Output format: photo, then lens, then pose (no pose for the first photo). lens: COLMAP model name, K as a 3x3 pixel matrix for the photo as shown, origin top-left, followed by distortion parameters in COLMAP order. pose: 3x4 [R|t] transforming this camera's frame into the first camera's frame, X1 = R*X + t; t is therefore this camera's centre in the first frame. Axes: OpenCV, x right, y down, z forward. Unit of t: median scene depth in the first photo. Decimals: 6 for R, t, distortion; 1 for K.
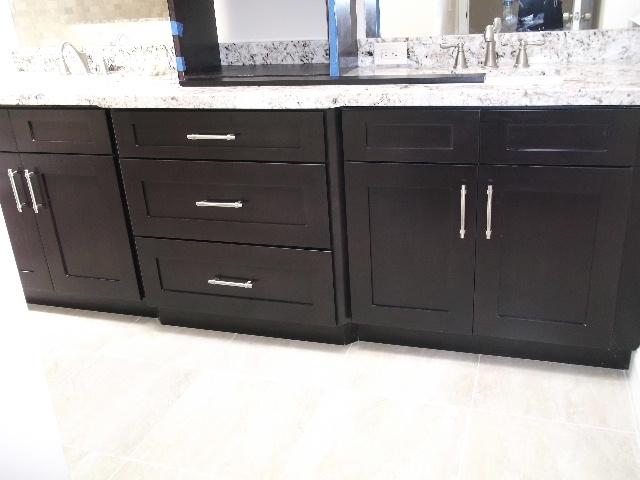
lens RADIAL K [[614.1, 0, 320.9], [0, 614.1, 239.8], [0, 0, 1]] dist [0.005866, 0.000000]
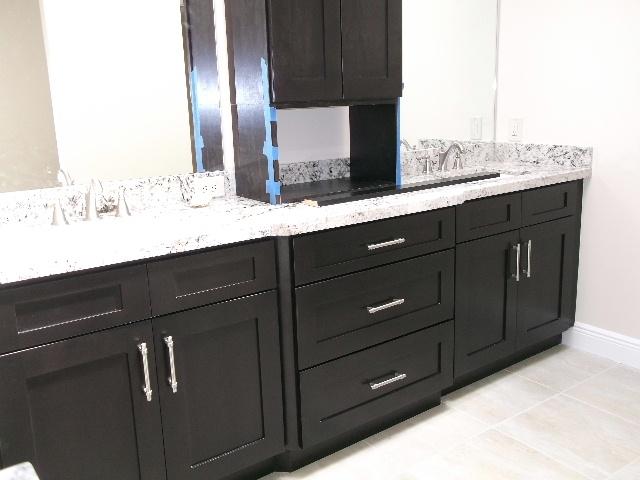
lens RADIAL K [[614.1, 0, 320.1], [0, 614.1, 239.0], [0, 0, 1]] dist [0.005866, 0.000000]
pose [[0.597908, -0.147485, 0.787879, -0.912418], [0.304414, 0.951065, -0.052982, -0.126751], [-0.741510, 0.271520, 0.613546, 0.343082]]
